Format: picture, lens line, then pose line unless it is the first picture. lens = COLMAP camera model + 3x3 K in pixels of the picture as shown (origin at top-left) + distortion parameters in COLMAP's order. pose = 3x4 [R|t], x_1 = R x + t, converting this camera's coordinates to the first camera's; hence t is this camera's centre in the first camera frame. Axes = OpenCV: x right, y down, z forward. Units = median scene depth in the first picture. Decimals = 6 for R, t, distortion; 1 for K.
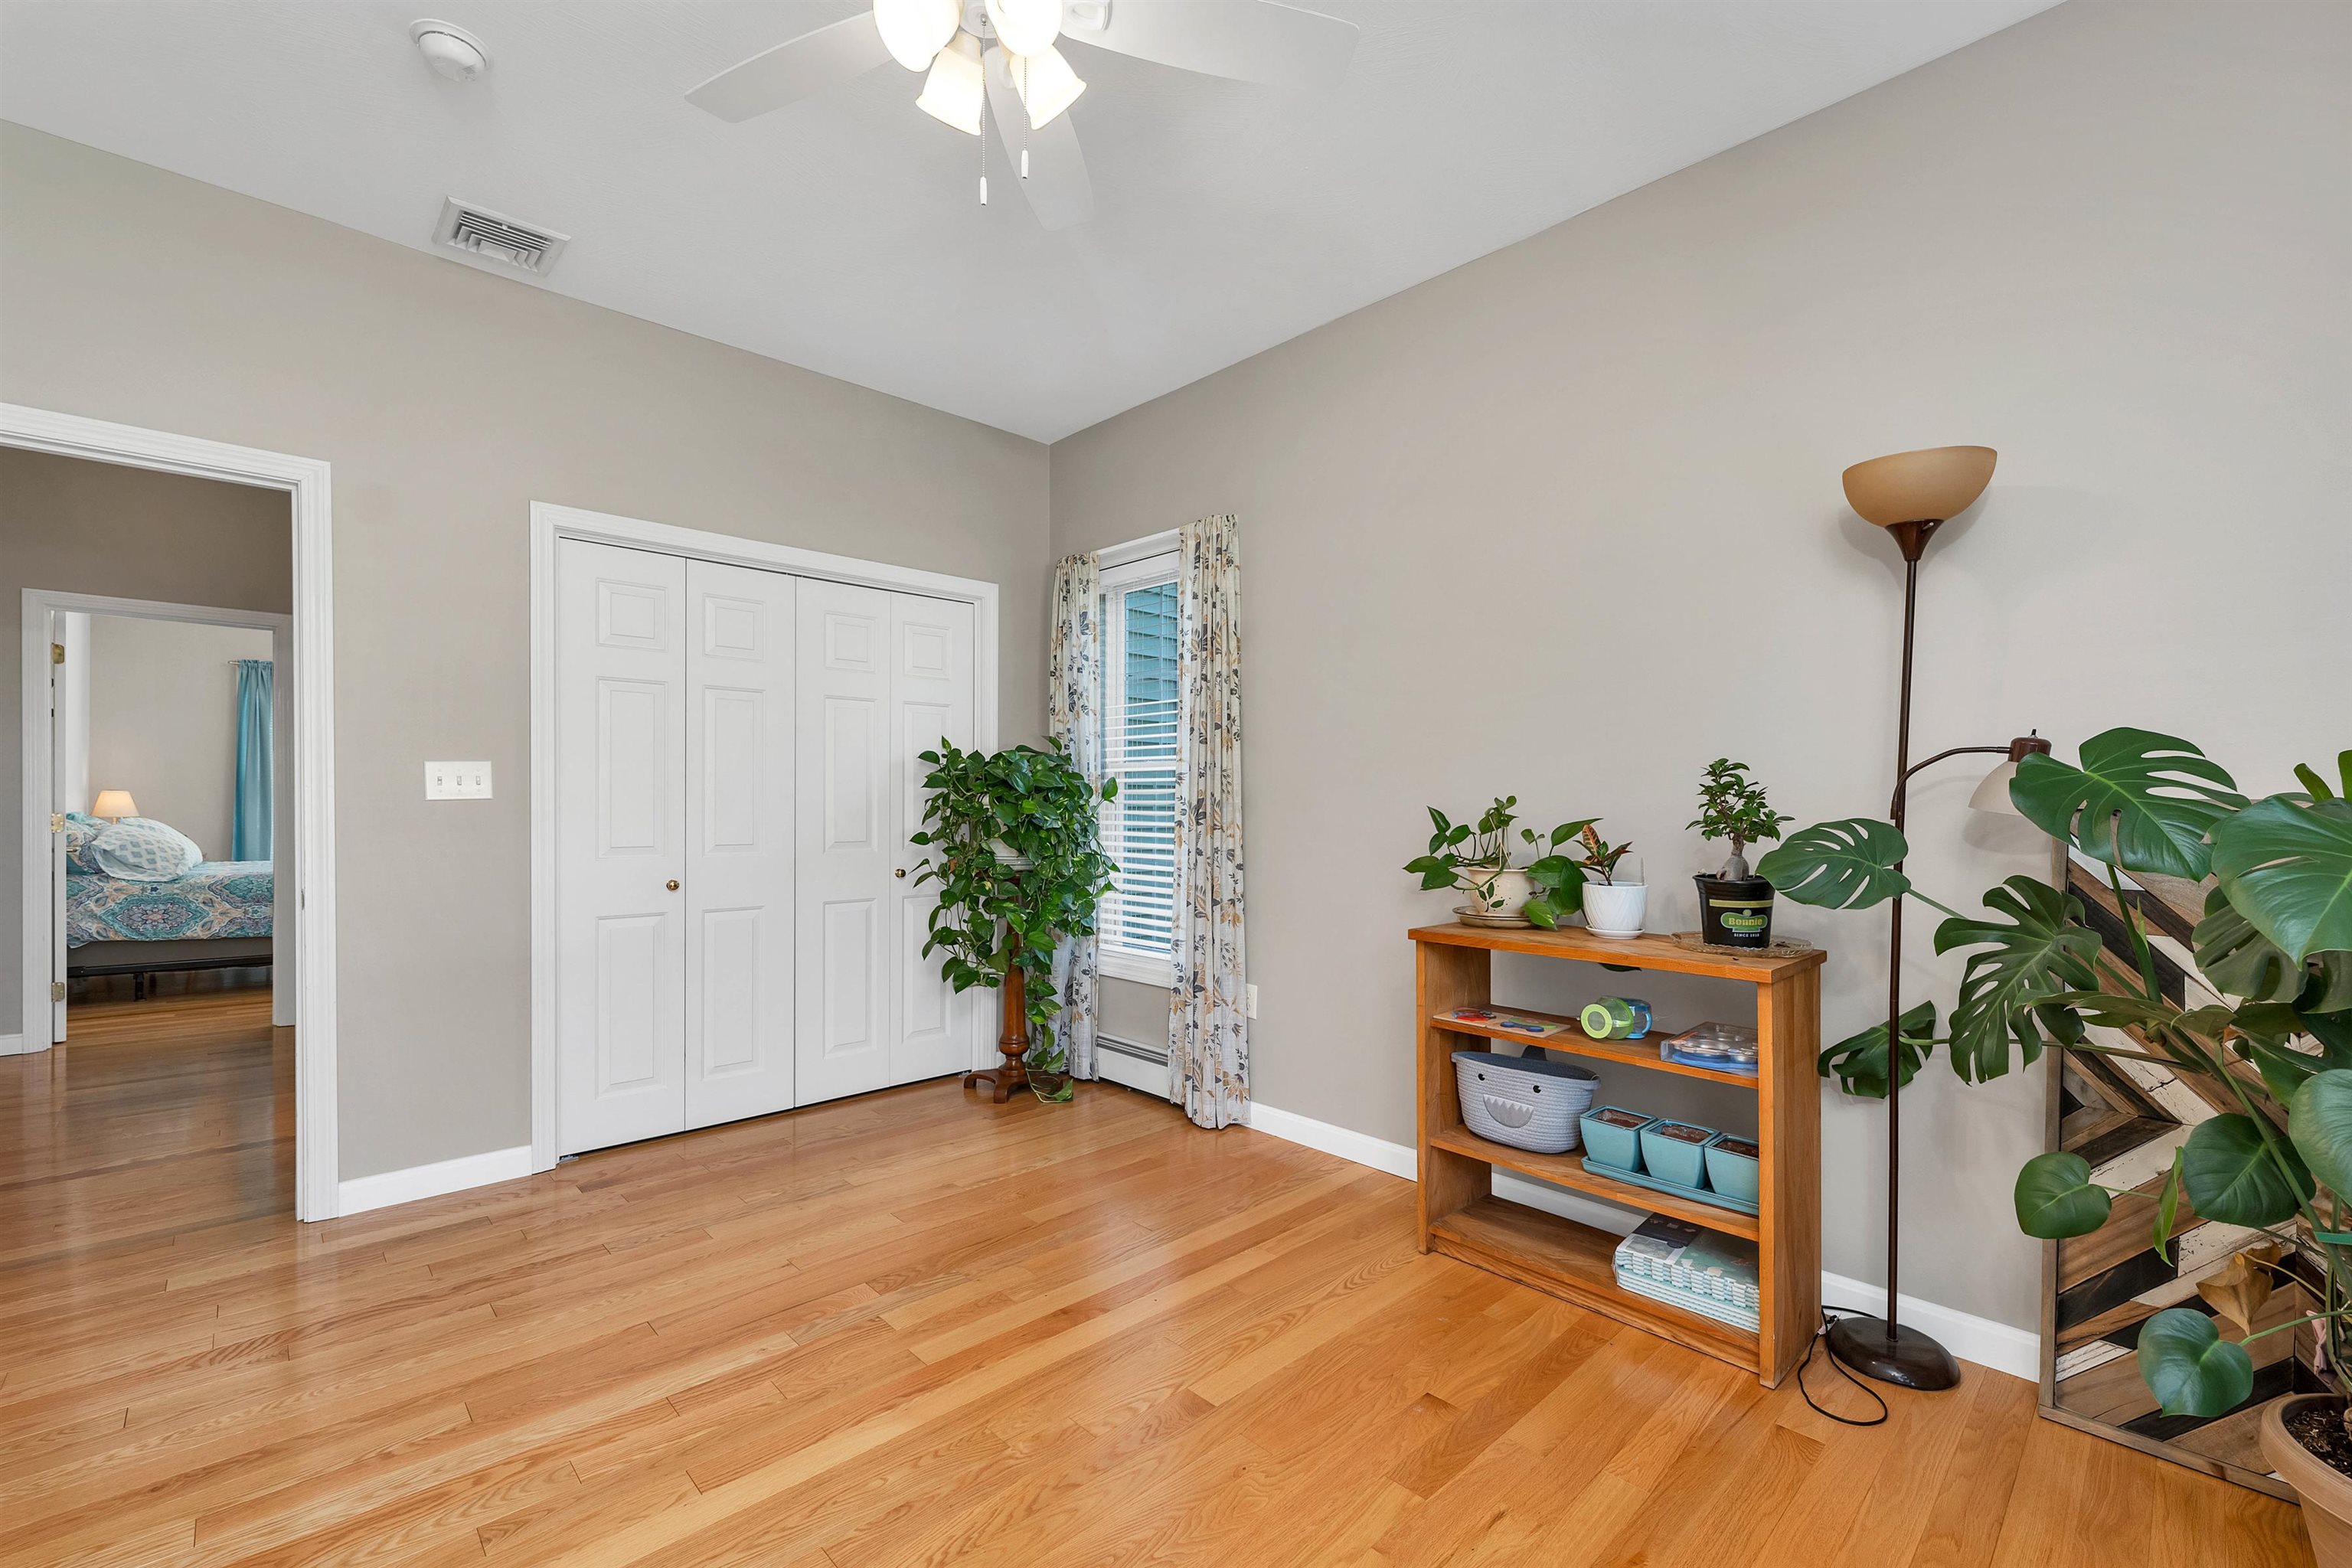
lens RADIAL K [[984.6, 0, 1177.8], [0, 984.6, 801.5], [0, 0, 1]] dist [-0.000441, -0.000568]
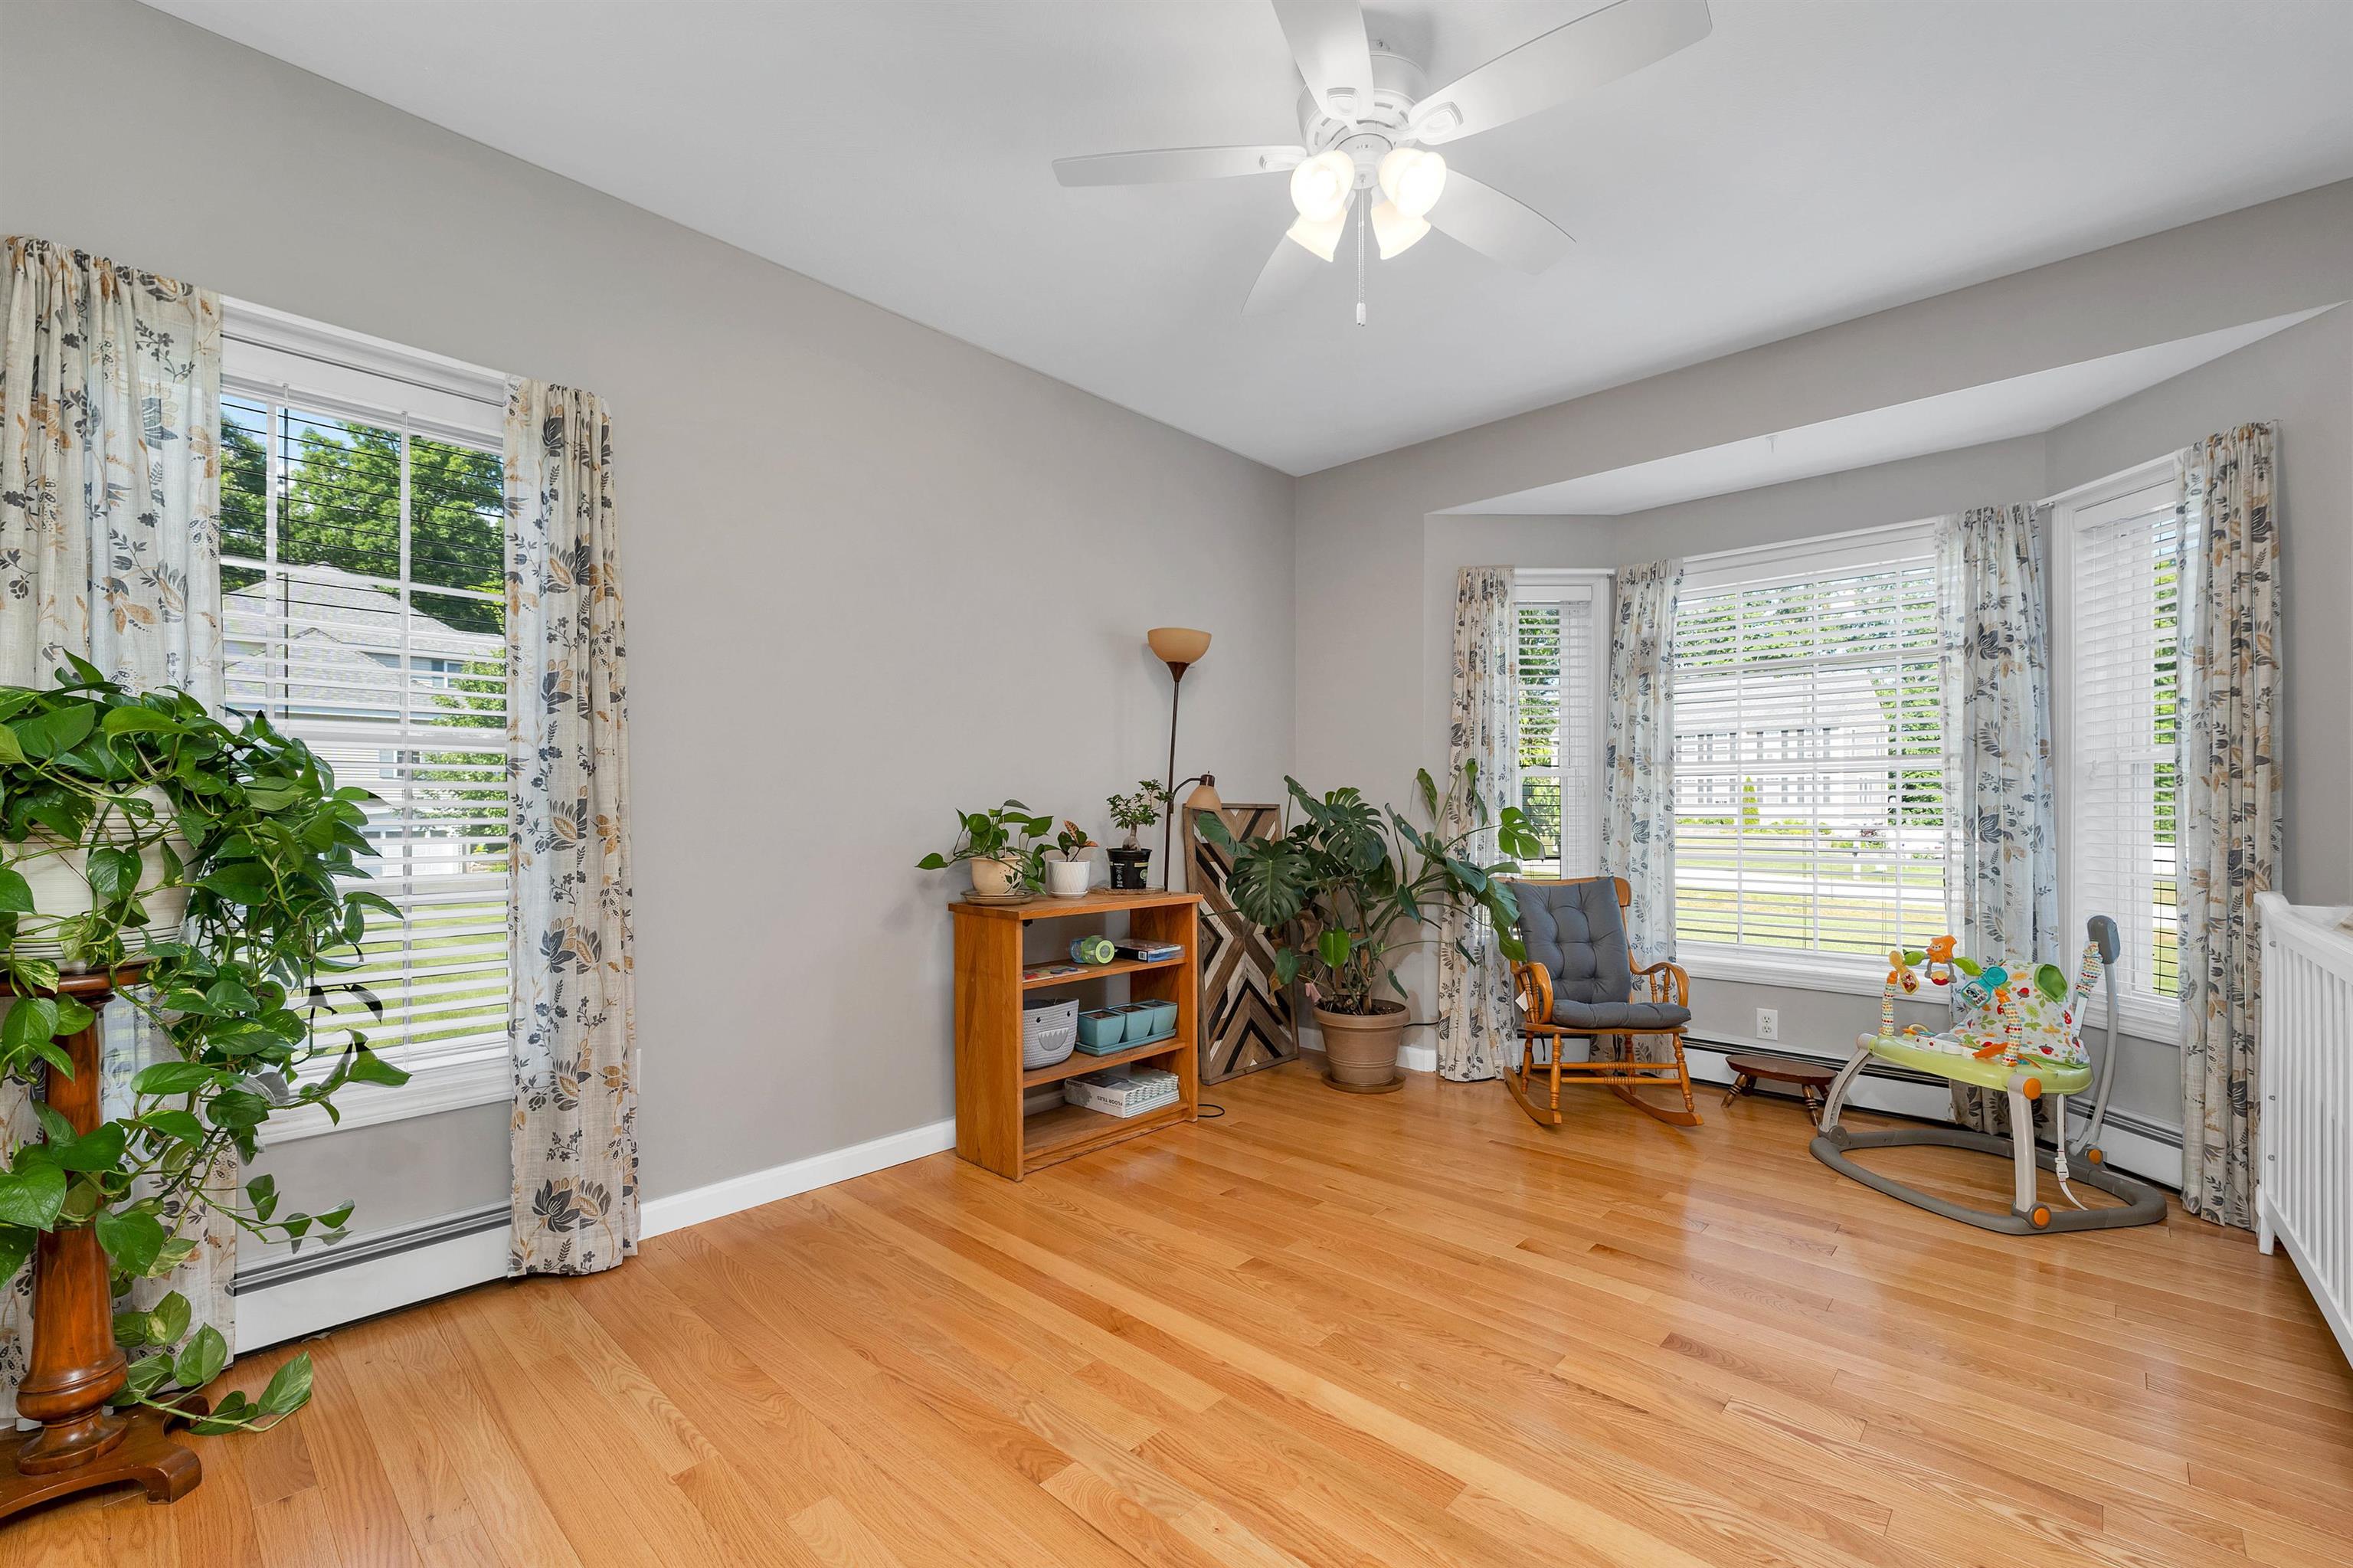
lens RADIAL K [[985.0, 0, 1178.9], [0, 985.0, 798.2], [0, 0, 1]] dist [-0.000441, -0.000568]
pose [[-0.055534, 0.007993, 0.998425, -0.968841], [0.000117, 0.999968, -0.007999, 0.003222], [-0.998457, -0.000327, -0.055533, 0.882506]]
